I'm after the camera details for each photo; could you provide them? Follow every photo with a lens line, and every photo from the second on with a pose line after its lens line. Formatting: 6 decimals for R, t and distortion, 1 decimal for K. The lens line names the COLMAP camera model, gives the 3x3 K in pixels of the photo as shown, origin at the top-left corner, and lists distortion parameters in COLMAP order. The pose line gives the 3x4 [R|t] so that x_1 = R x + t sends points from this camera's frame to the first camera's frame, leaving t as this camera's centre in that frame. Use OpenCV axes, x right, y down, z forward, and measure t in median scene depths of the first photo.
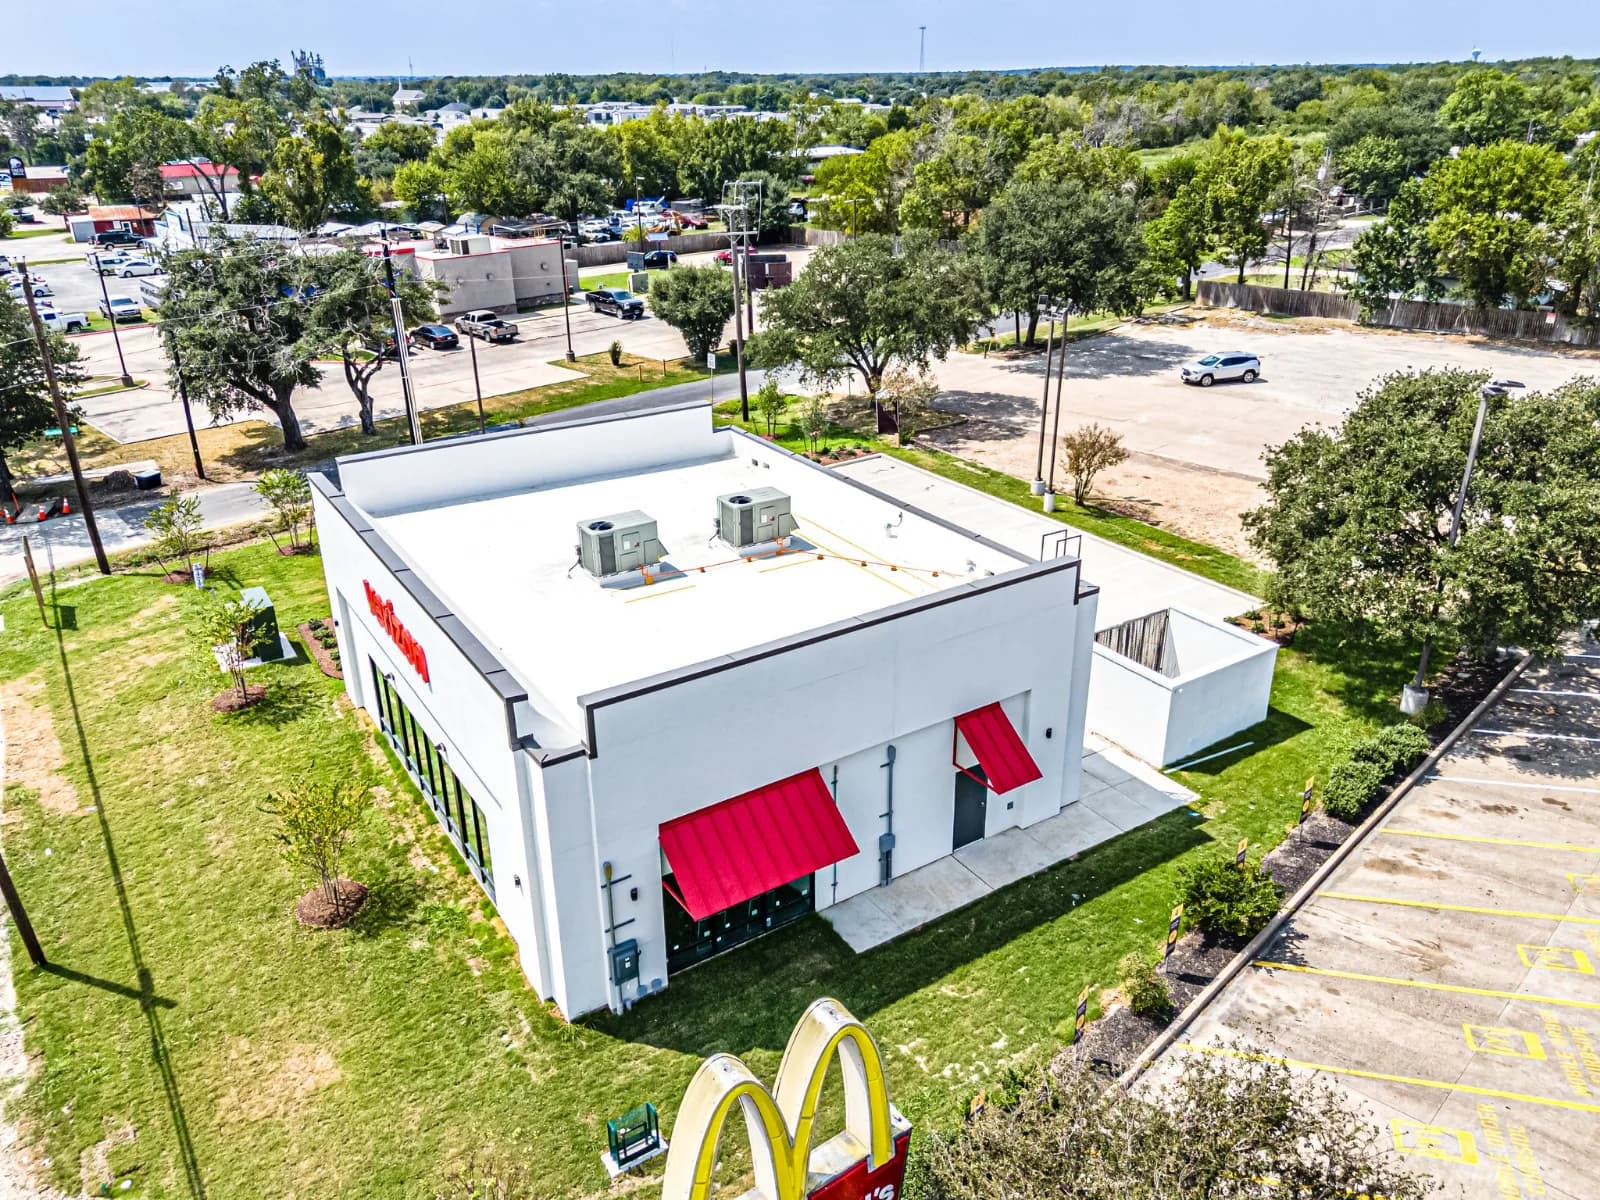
lens RADIAL K [[1160.3, 0, 800.0], [0, 1160.3, 600.0], [0, 0, 1]] dist [0.039776, -0.001256]
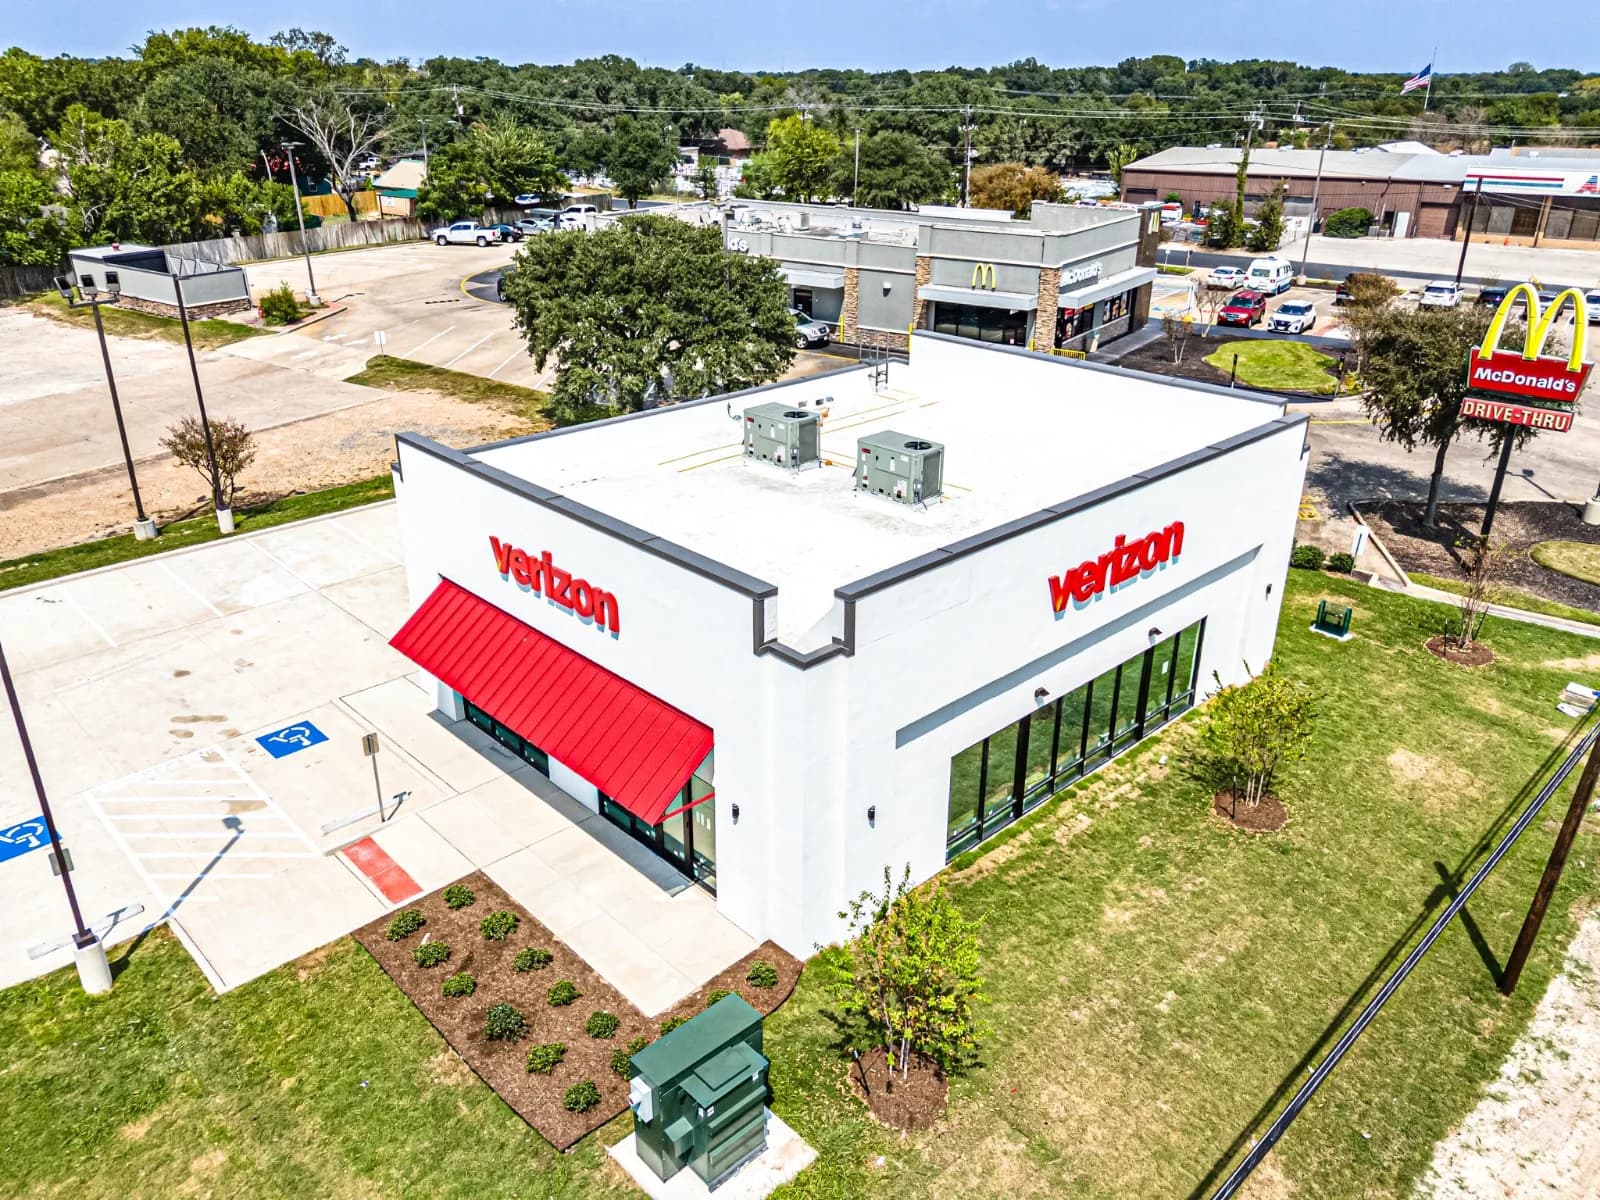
lens RADIAL K [[1199.4, 0, 800.0], [0, 1199.4, 600.0], [0, 0, 1]] dist [0.011427, -0.000596]
pose [[-0.180732, -0.387479, 0.903989, -0.676832], [0.397638, 0.811871, 0.427493, -0.258283], [-0.899566, 0.436722, 0.007345, 0.738722]]
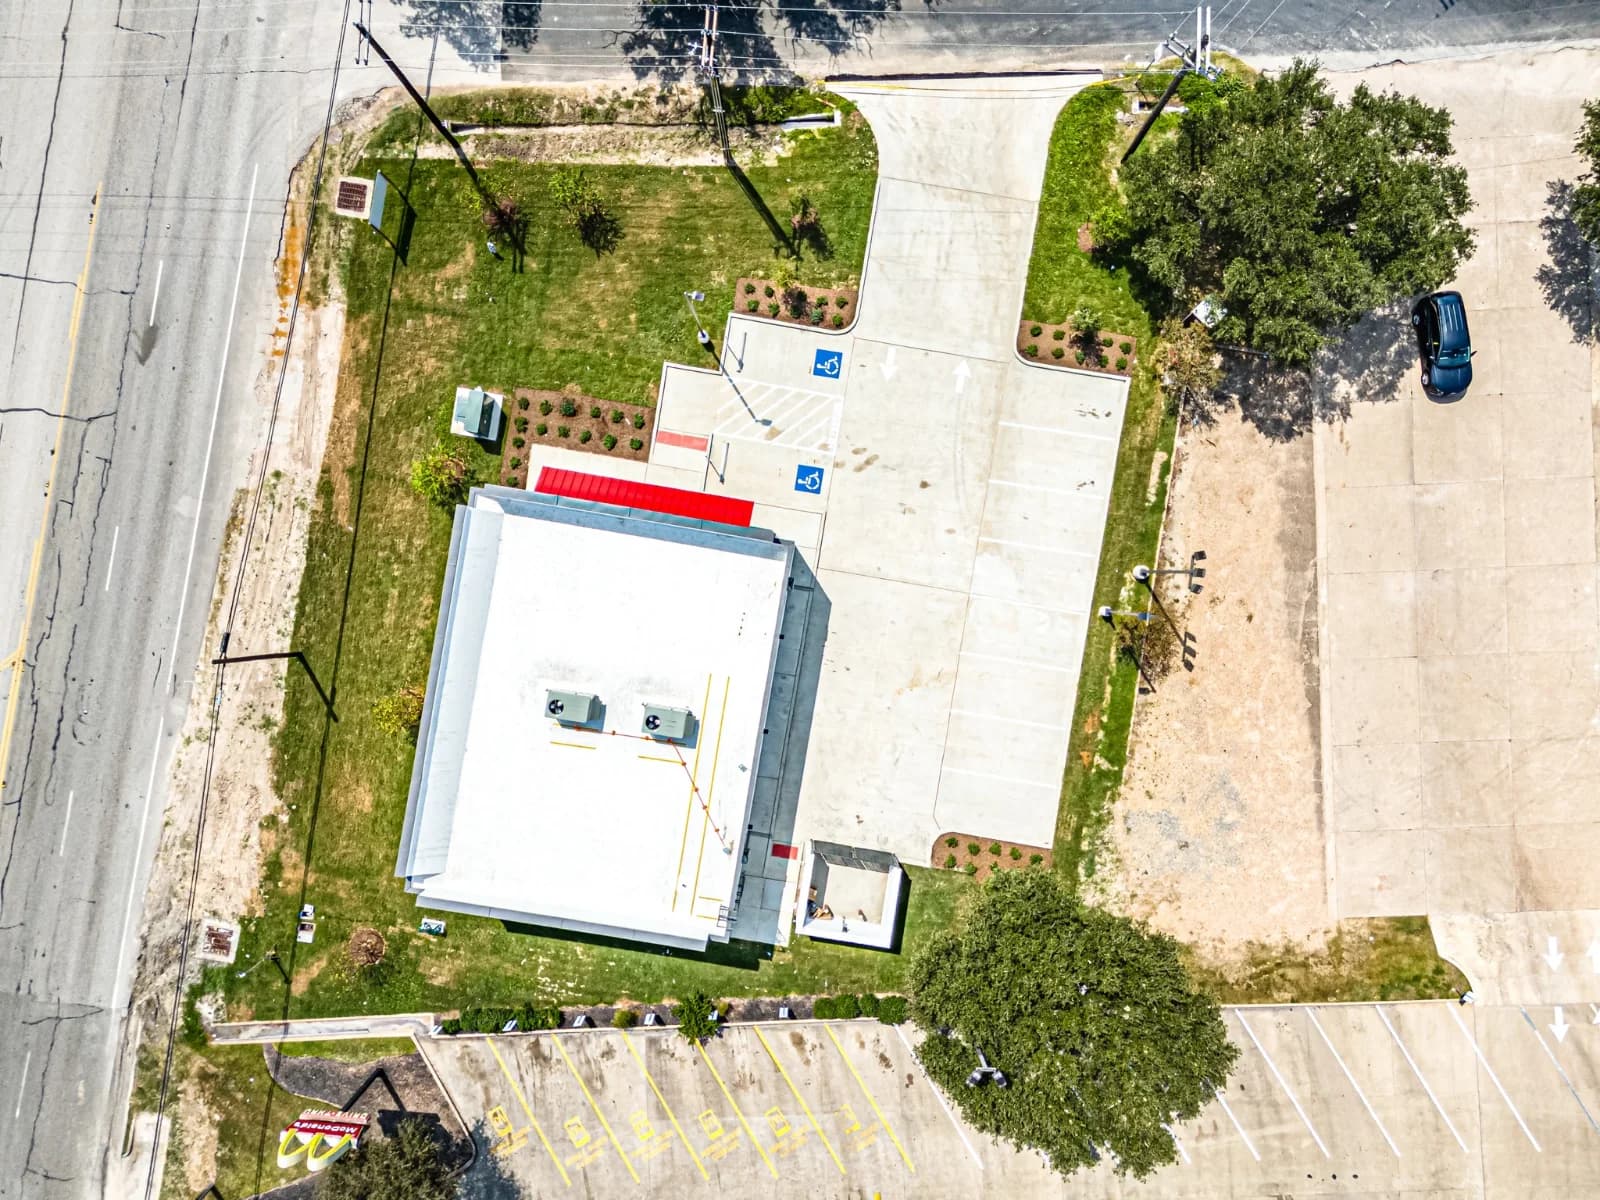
lens RADIAL K [[1160.3, 0, 800.0], [0, 1160.3, 600.0], [0, 0, 1]] dist [0.039776, -0.001256]
pose [[0.737706, 0.674841, 0.019463, -0.033667], [-0.297705, 0.299293, 0.906529, -1.116574], [0.605938, -0.674547, 0.421694, 0.399123]]
